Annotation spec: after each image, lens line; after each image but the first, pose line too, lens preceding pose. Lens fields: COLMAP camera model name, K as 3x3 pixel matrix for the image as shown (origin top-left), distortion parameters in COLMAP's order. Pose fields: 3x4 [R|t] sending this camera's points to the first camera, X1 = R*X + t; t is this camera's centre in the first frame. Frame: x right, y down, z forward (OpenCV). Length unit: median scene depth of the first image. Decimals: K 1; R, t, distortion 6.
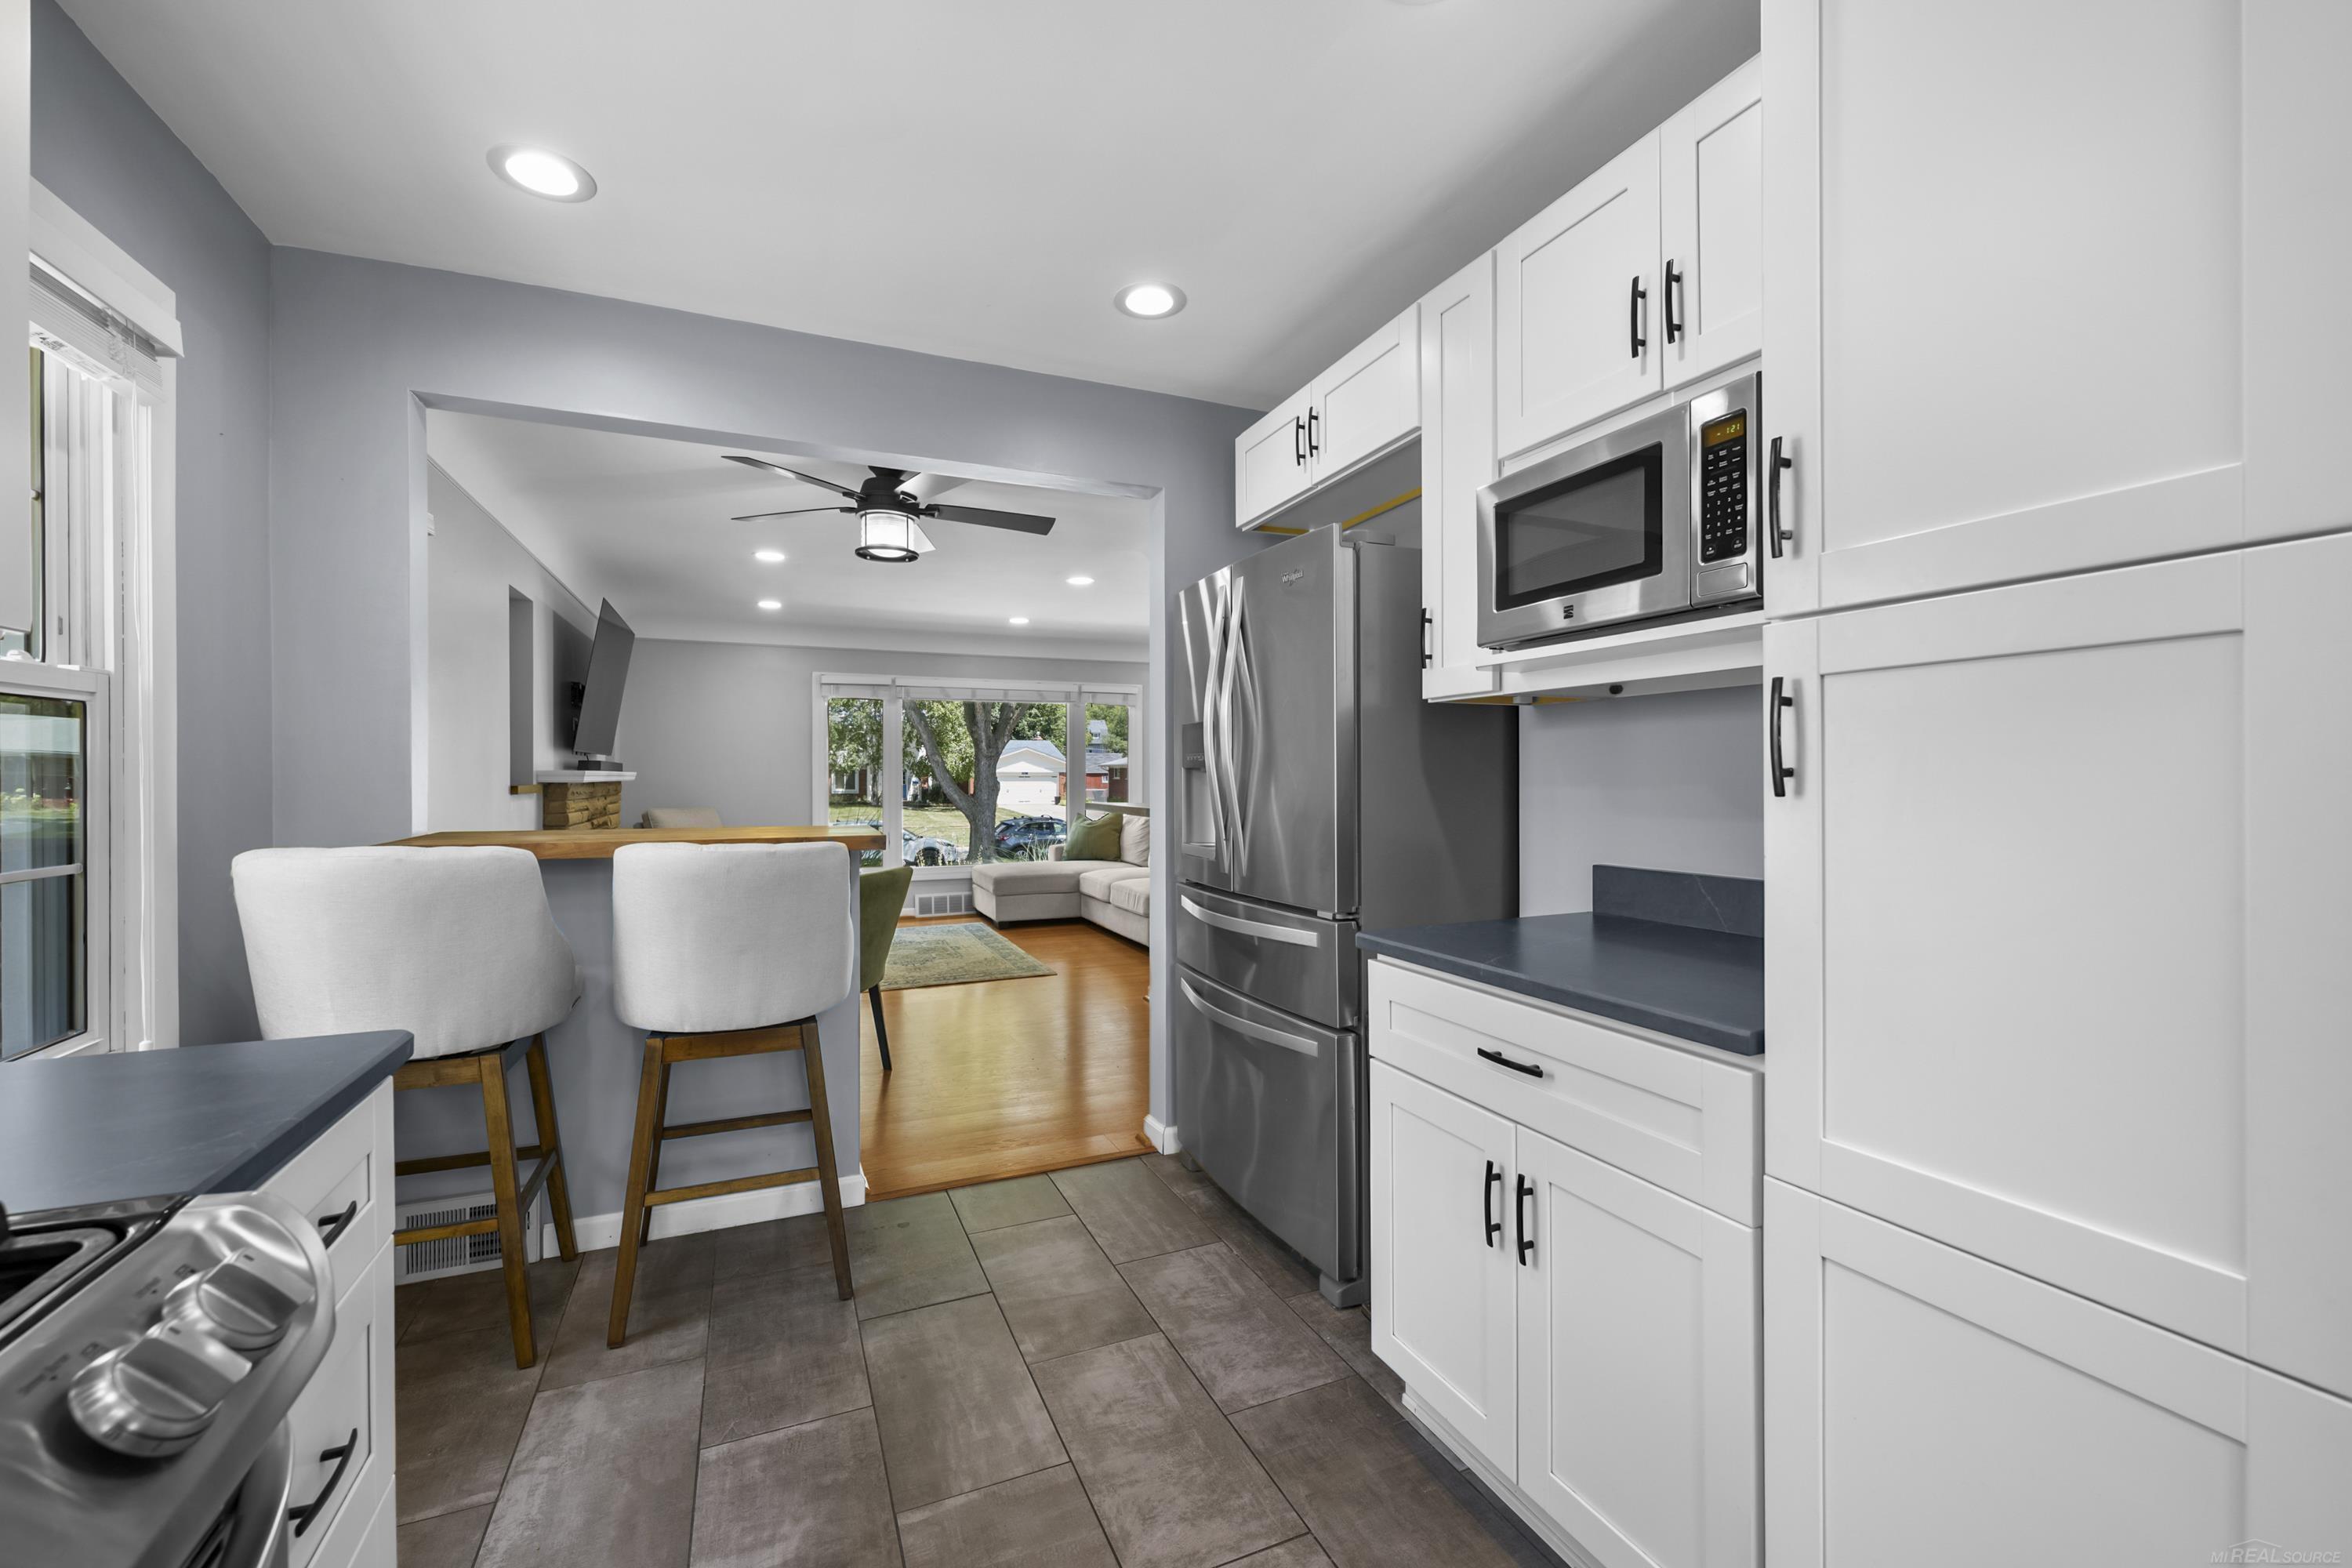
lens RADIAL K [[957.9, 0, 1166.3], [0, 957.9, 784.2], [0, 0, 1]] dist [0.000581, 0.001002]
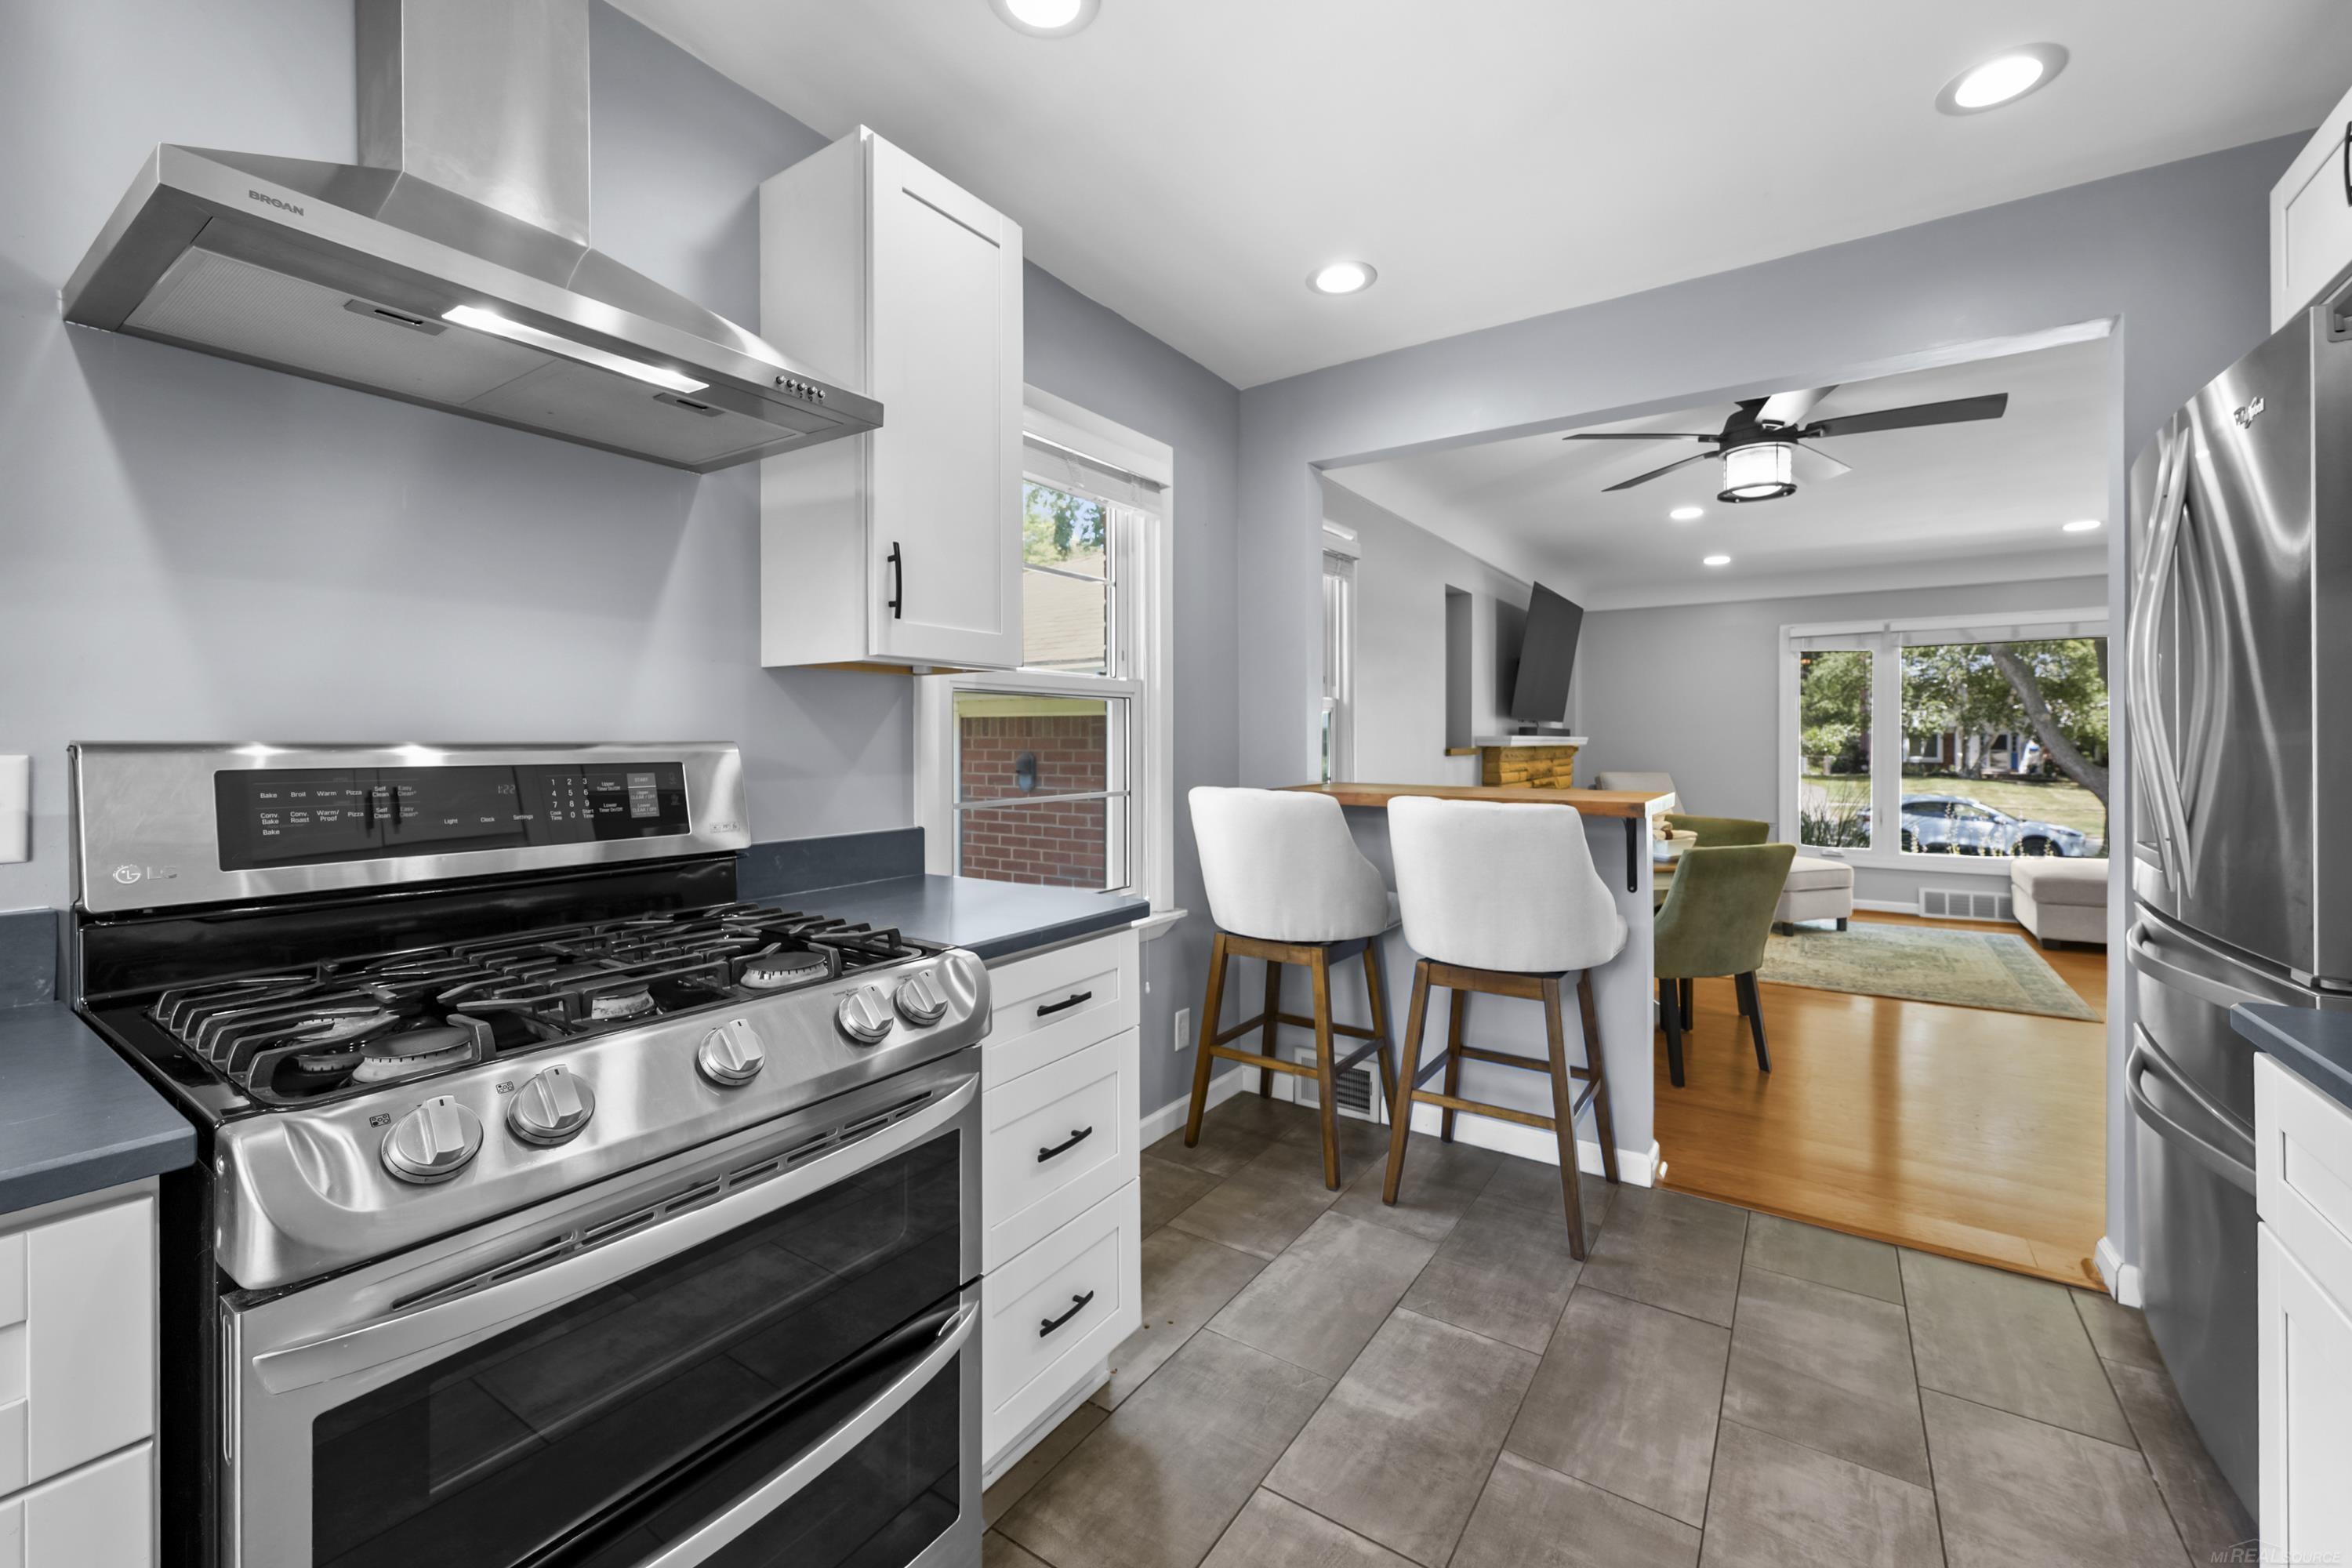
lens RADIAL K [[957.9, 0, 1163.8], [0, 957.9, 748.7], [0, 0, 1]] dist [0.000581, 0.001002]
pose [[0.528850, 0.007344, -0.848683, 0.221620], [-0.007817, 0.999962, 0.003782, -0.000340], [0.848679, 0.004634, 0.528888, 0.072926]]
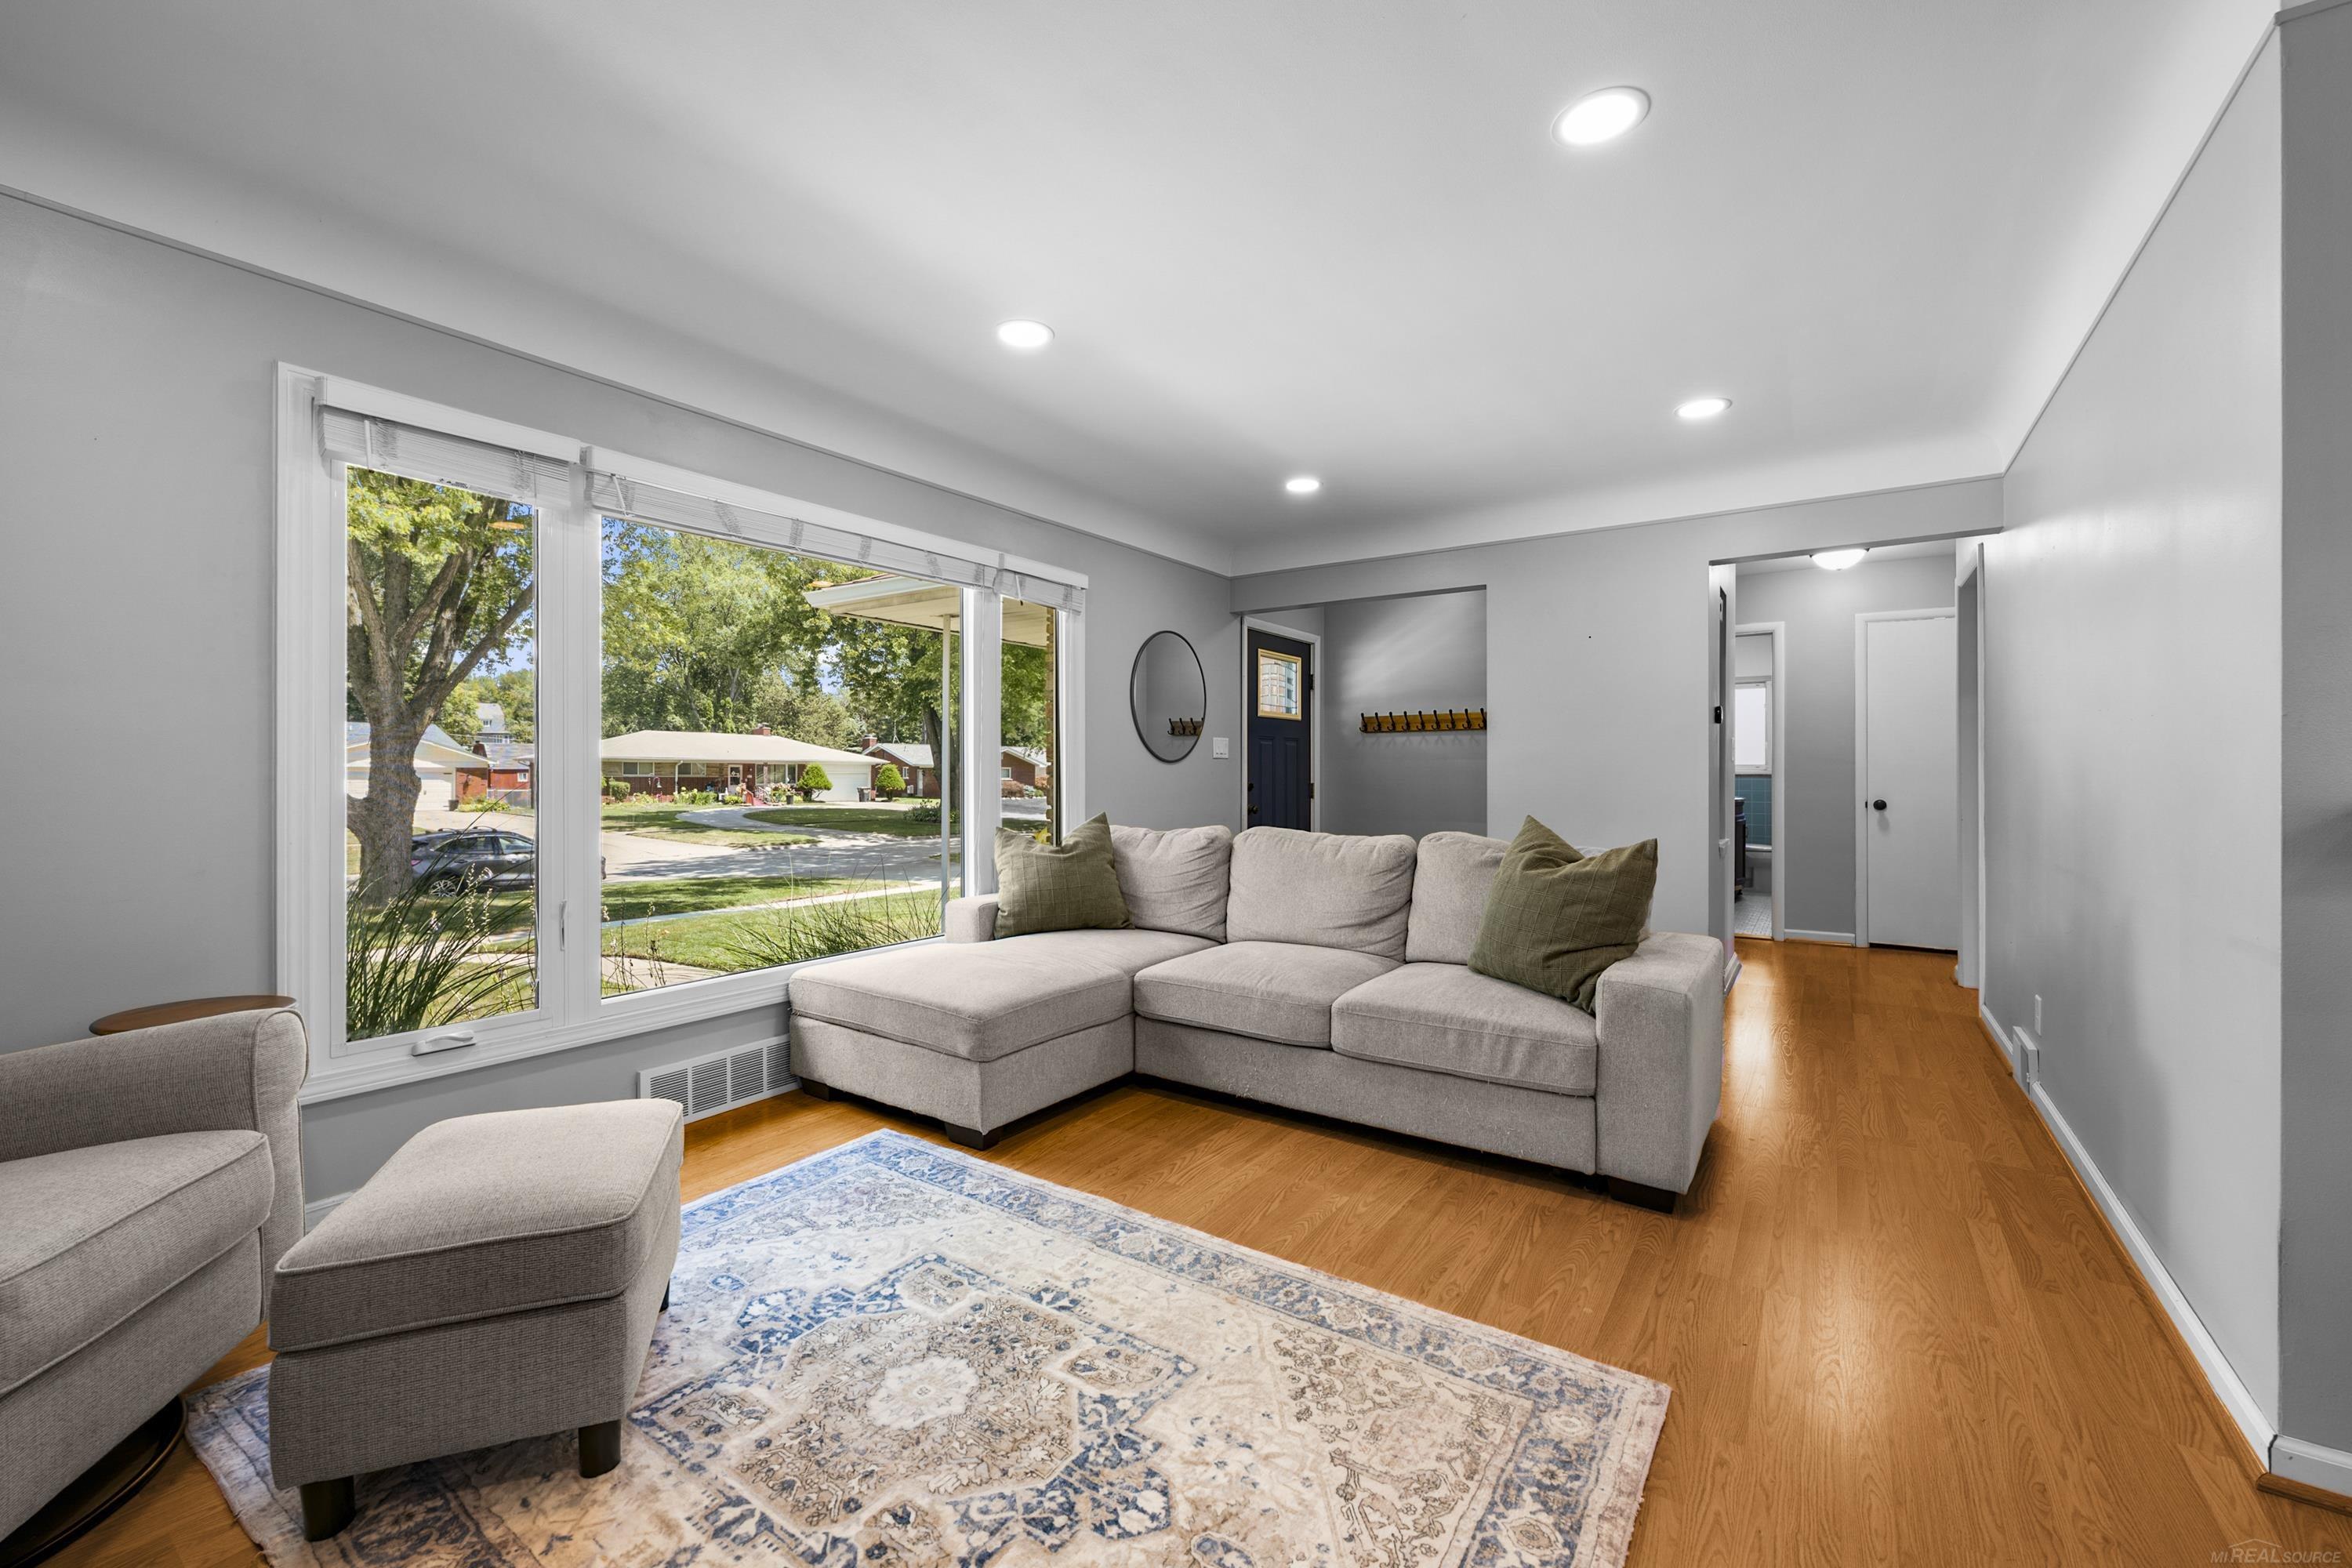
lens RADIAL K [[957.9, 0, 1183.6], [0, 957.9, 778.9], [0, 0, 1]] dist [0.000581, 0.001002]
pose [[0.844650, -0.007069, 0.535273, -0.712720], [0.008462, 0.999964, -0.000146, 0.019546], [-0.535252, 0.004652, 0.844679, 1.493312]]
